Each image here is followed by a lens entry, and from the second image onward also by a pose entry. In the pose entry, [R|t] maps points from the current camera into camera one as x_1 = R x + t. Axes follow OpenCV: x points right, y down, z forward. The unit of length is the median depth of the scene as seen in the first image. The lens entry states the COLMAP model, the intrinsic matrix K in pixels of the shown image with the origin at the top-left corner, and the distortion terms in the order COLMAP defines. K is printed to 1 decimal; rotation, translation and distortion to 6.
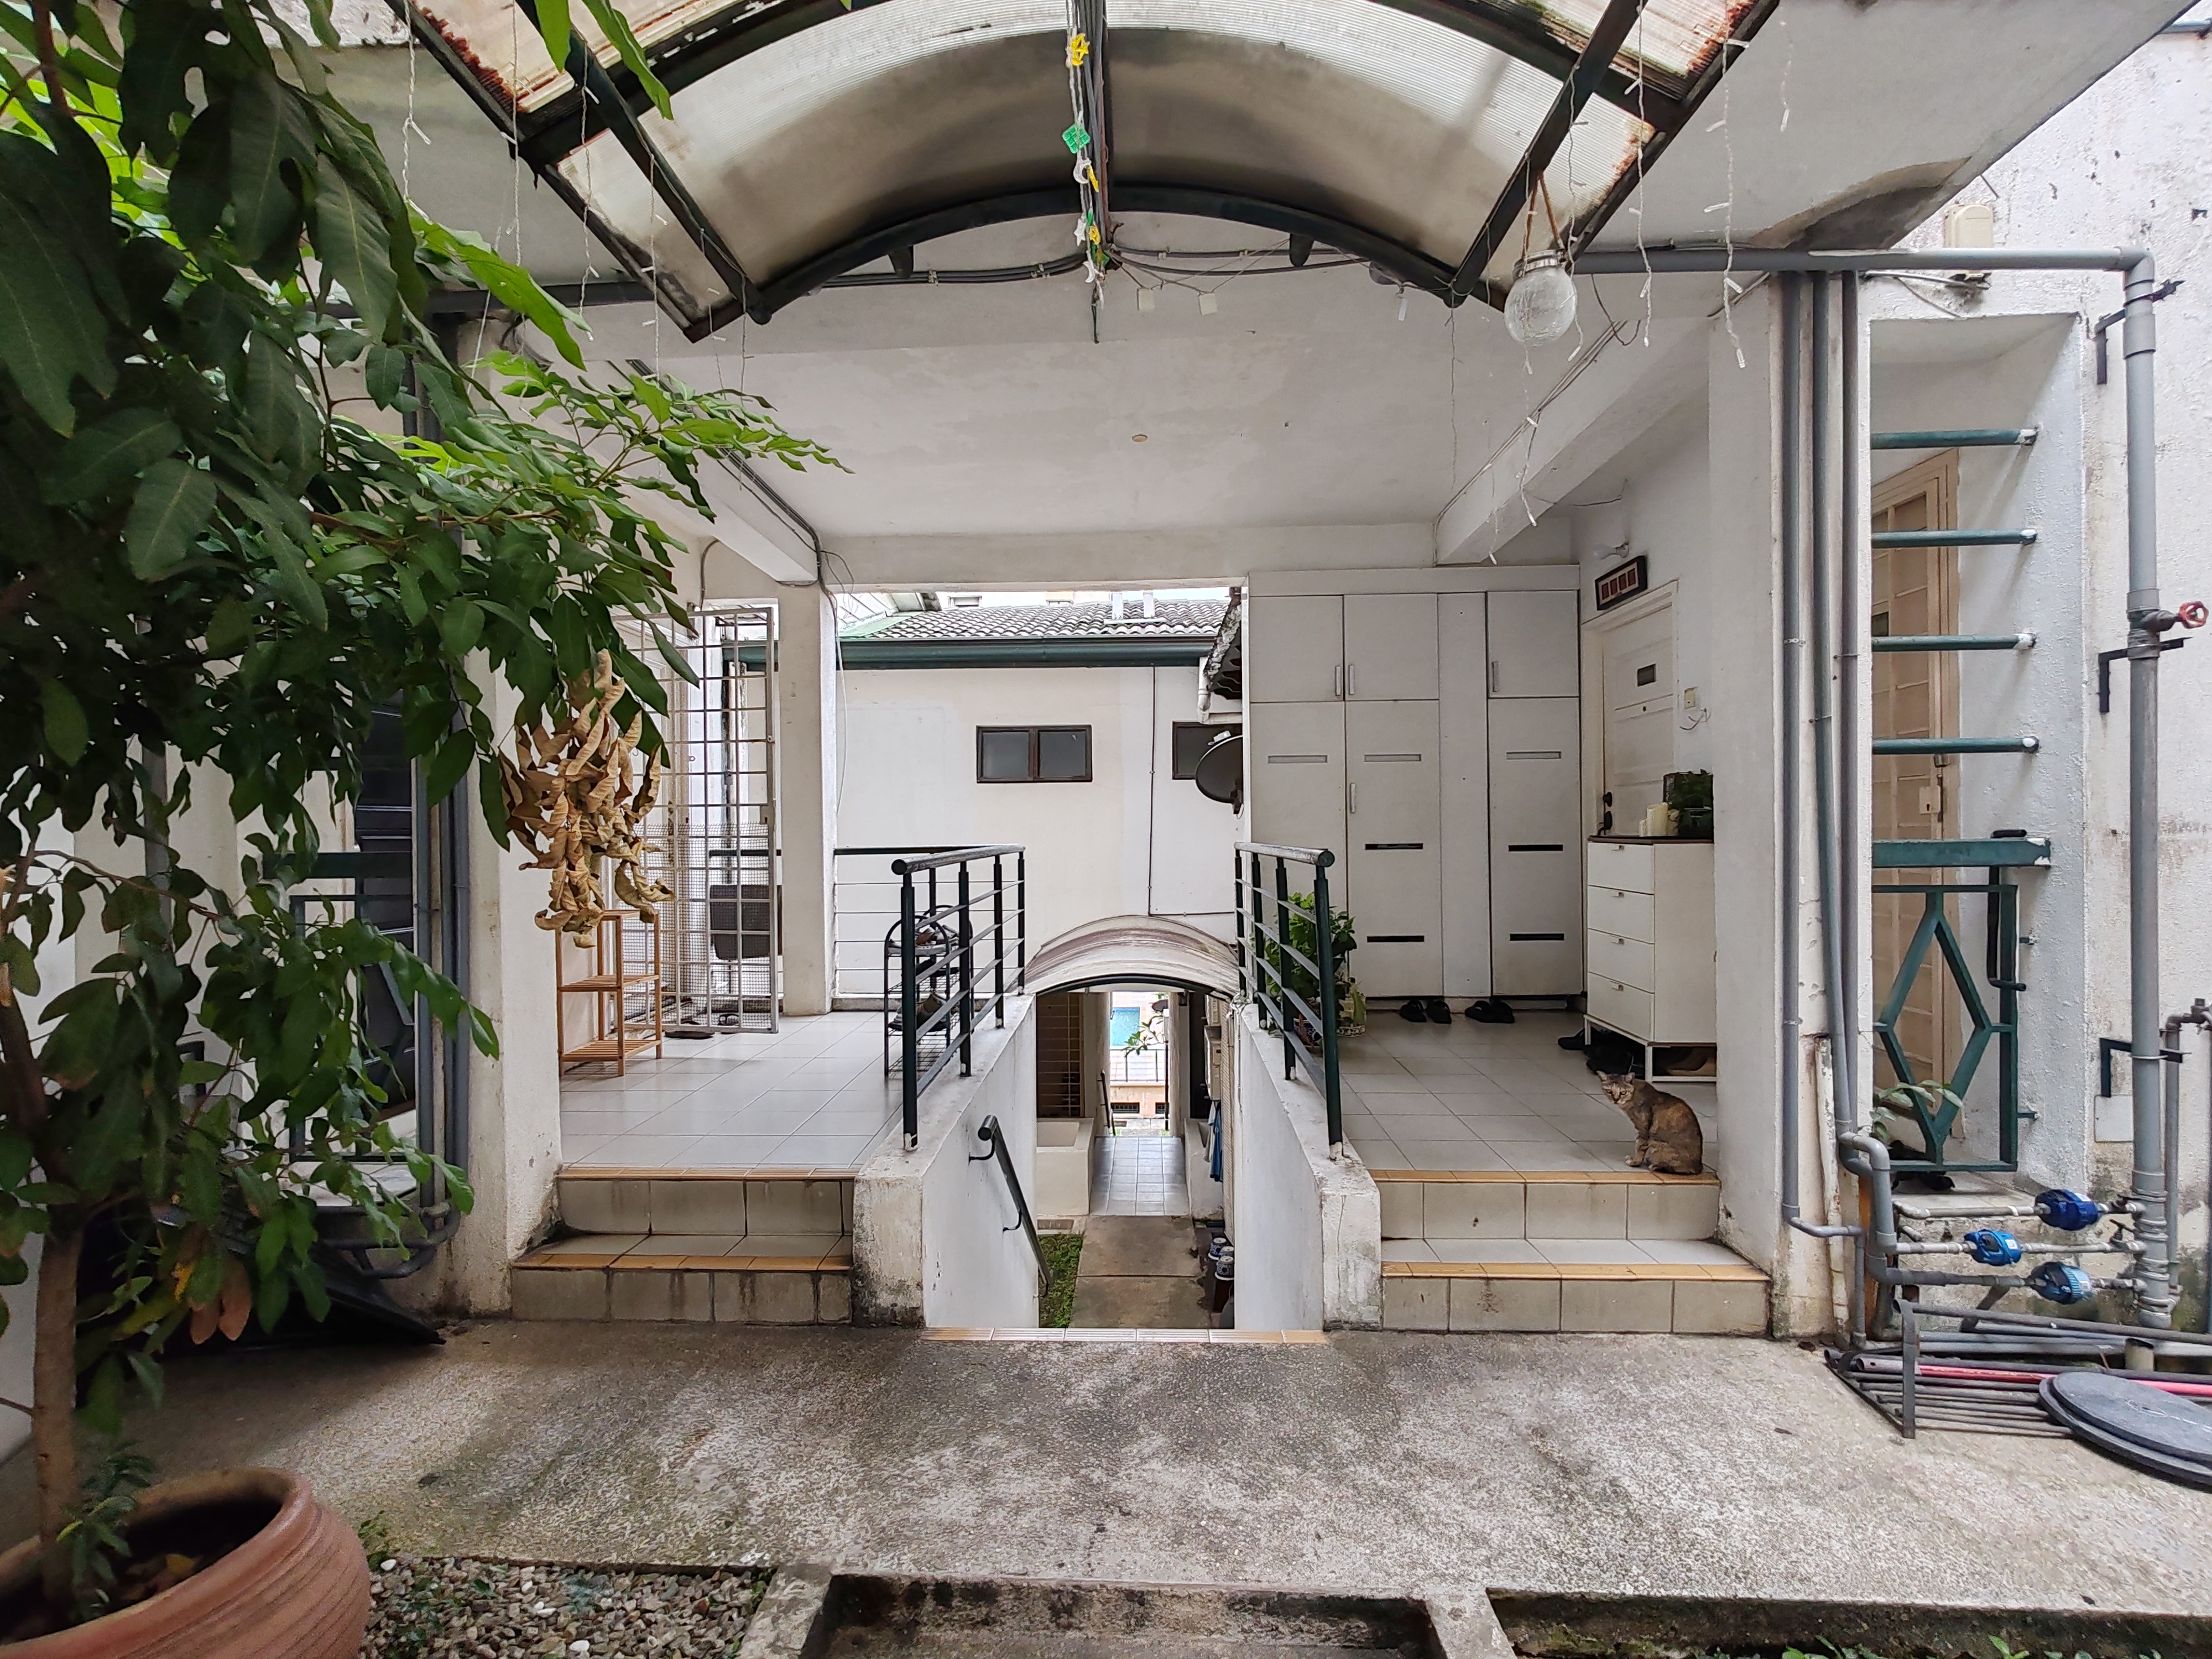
lens RADIAL K [[997.1, 0, 1093.6], [0, 997.1, 837.0], [0, 0, 1]] dist [-0.009980, 0.007435]
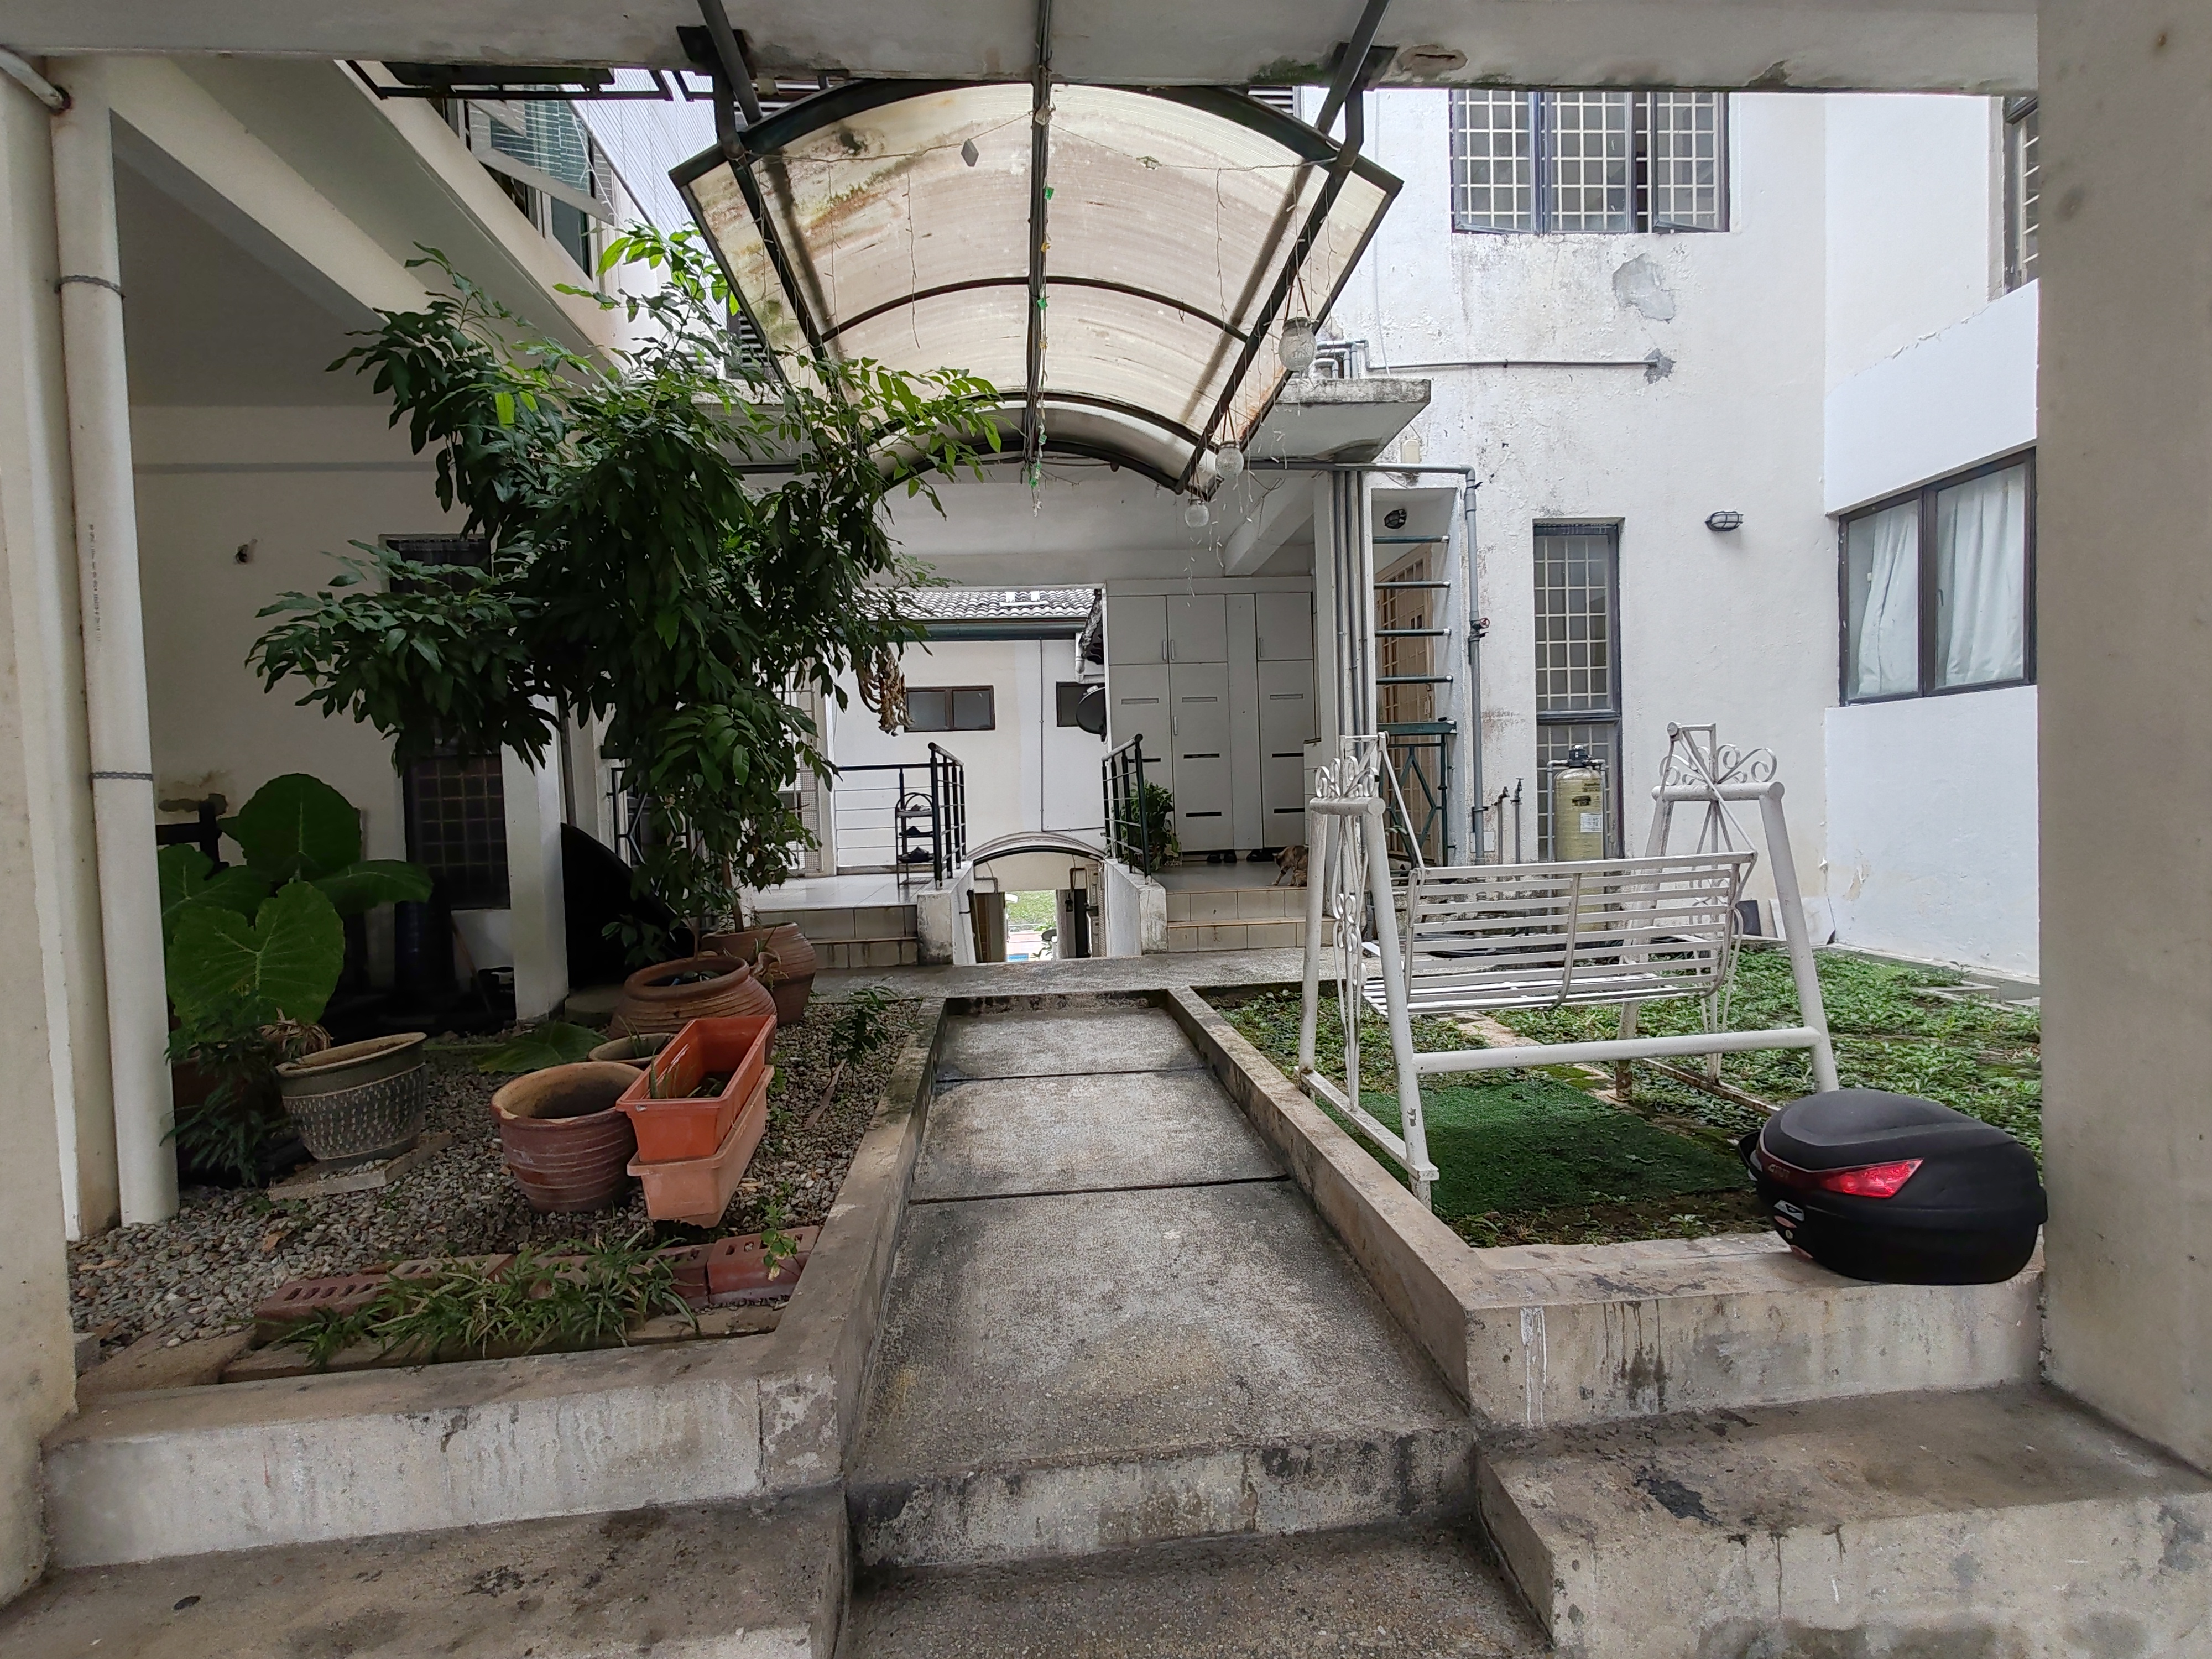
lens RADIAL K [[997.1, 0, 1093.6], [0, 997.1, 837.0], [0, 0, 1]] dist [-0.009980, 0.007435]
pose [[0.992455, -0.029505, 0.119007, -0.109846], [0.025743, 0.999123, 0.033021, 0.150050], [-0.119877, -0.029708, 0.992344, -1.016726]]
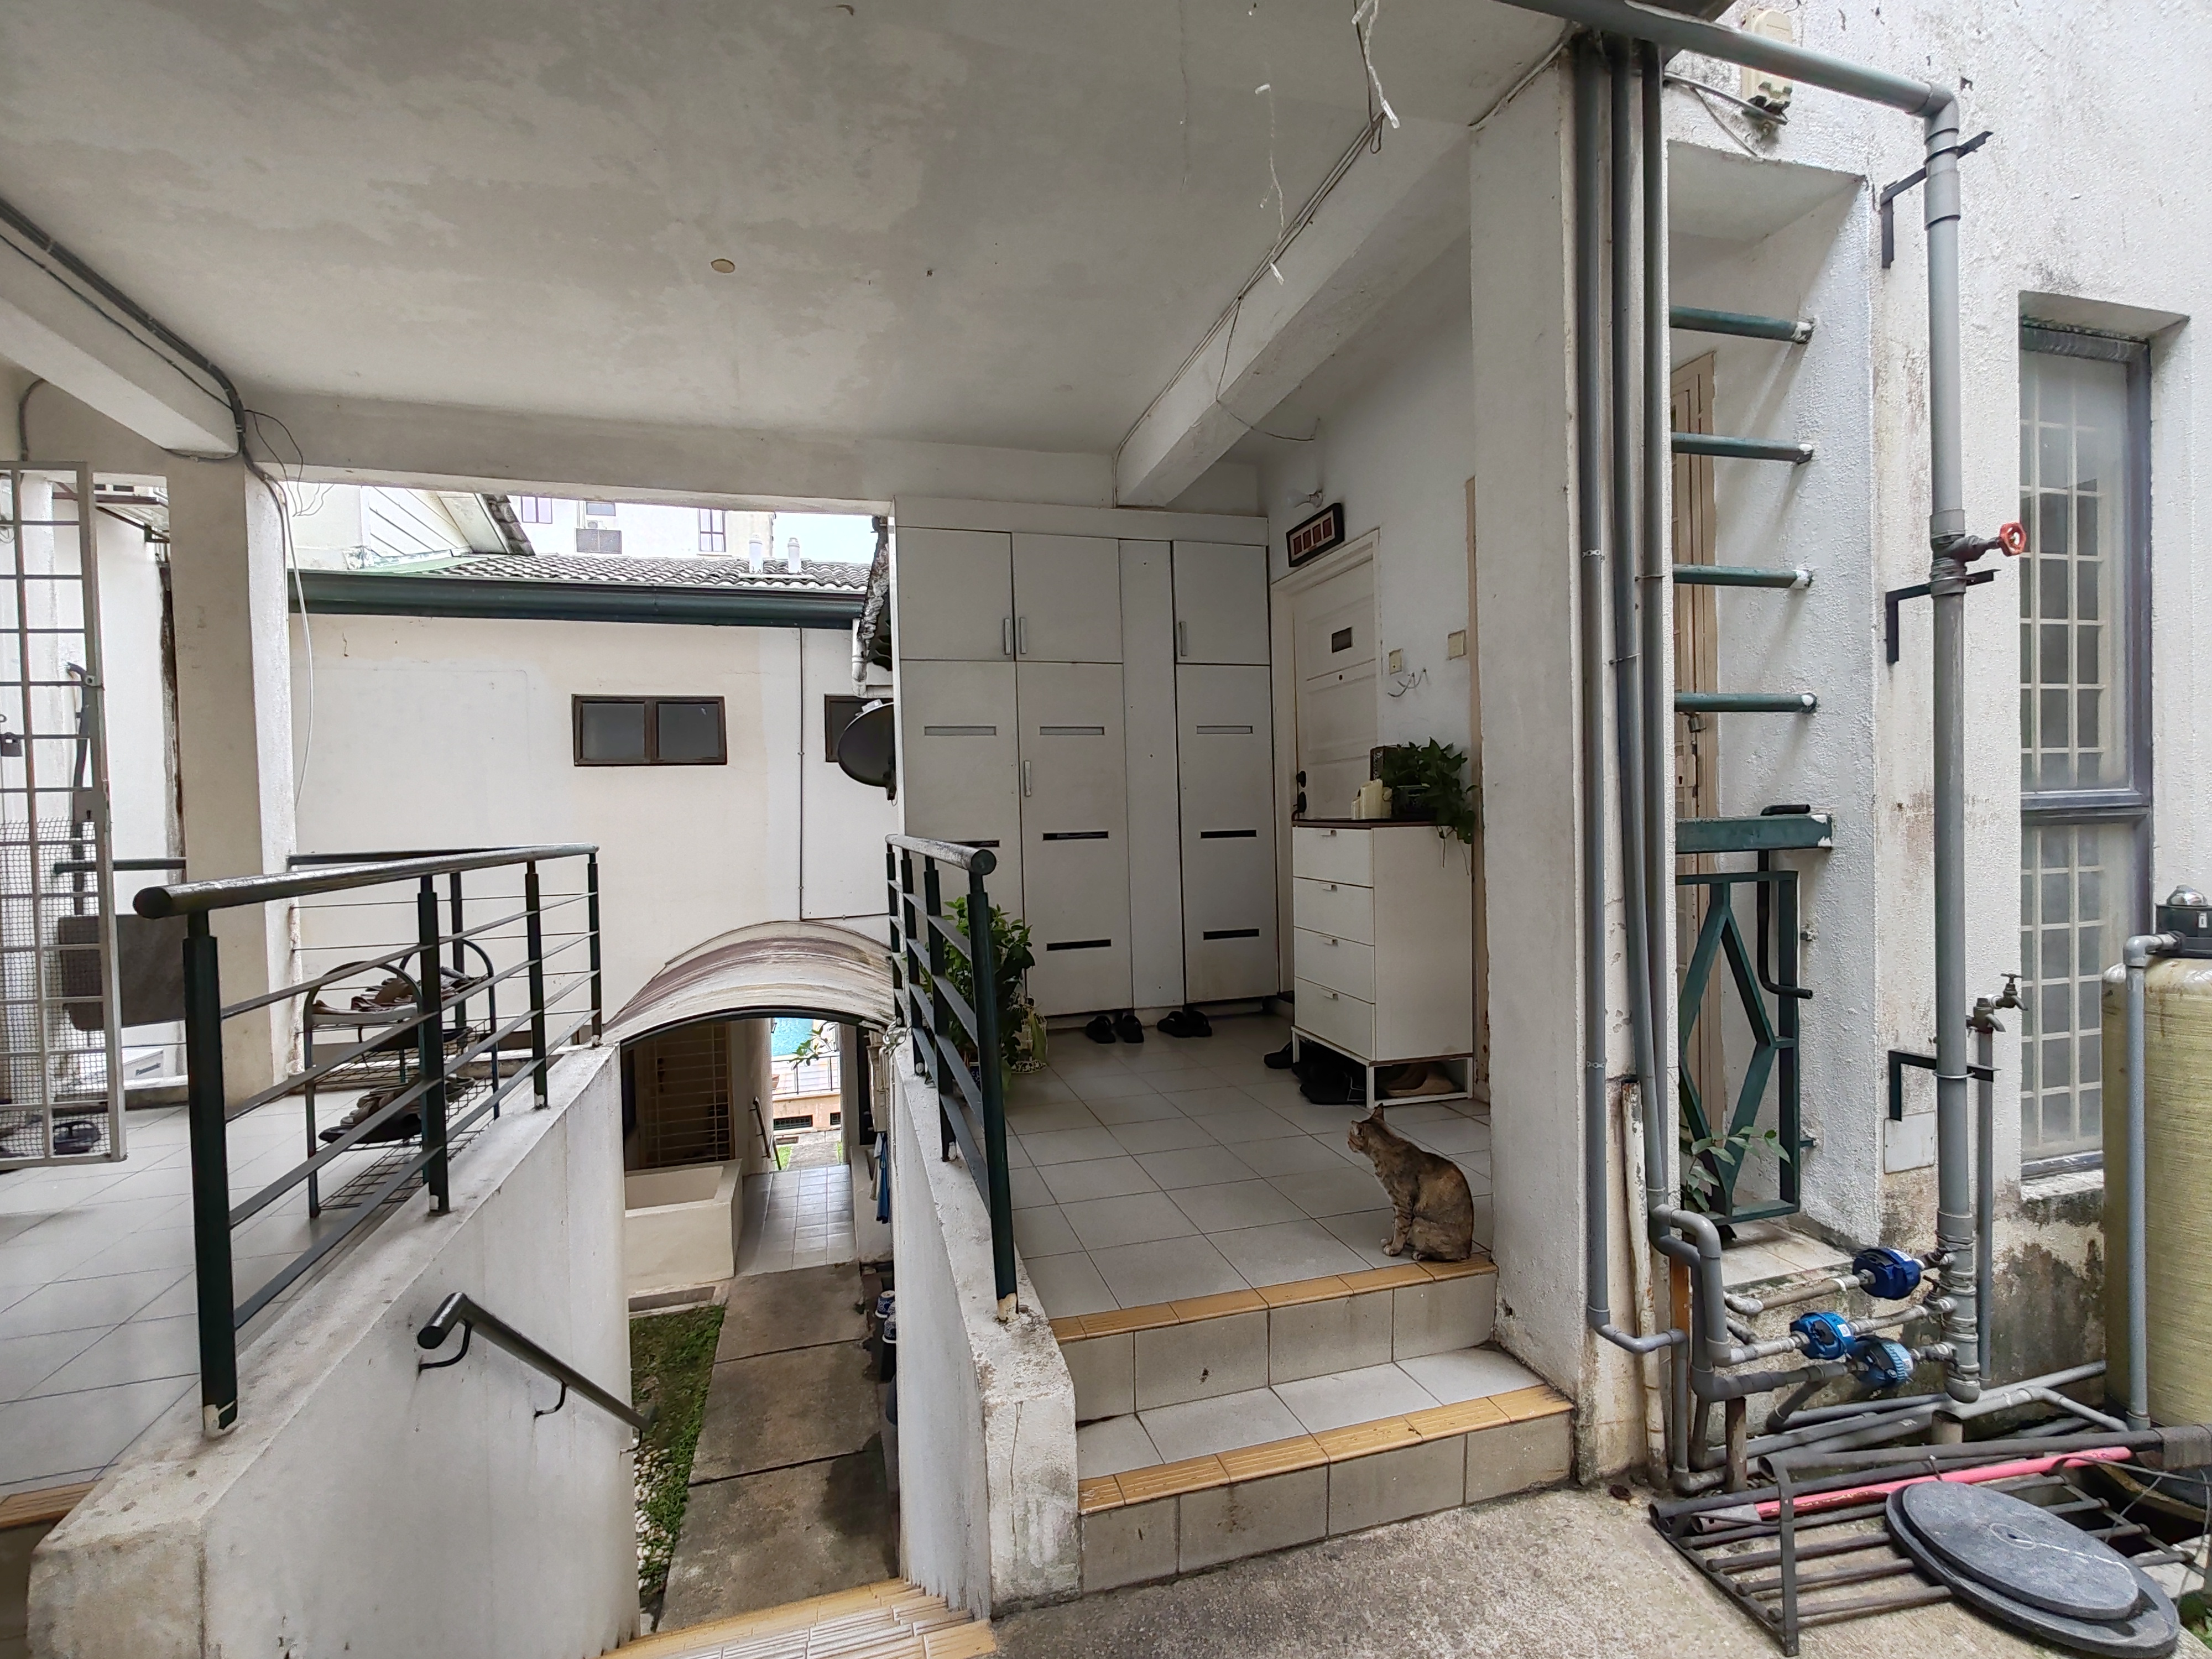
lens RADIAL K [[997.1, 0, 1093.6], [0, 997.1, 837.0], [0, 0, 1]] dist [-0.009980, 0.007435]
pose [[0.949866, -0.020695, 0.311971, 0.097956], [0.017249, 0.999756, 0.013801, -0.001742], [-0.312181, -0.007728, 0.949991, 0.356753]]
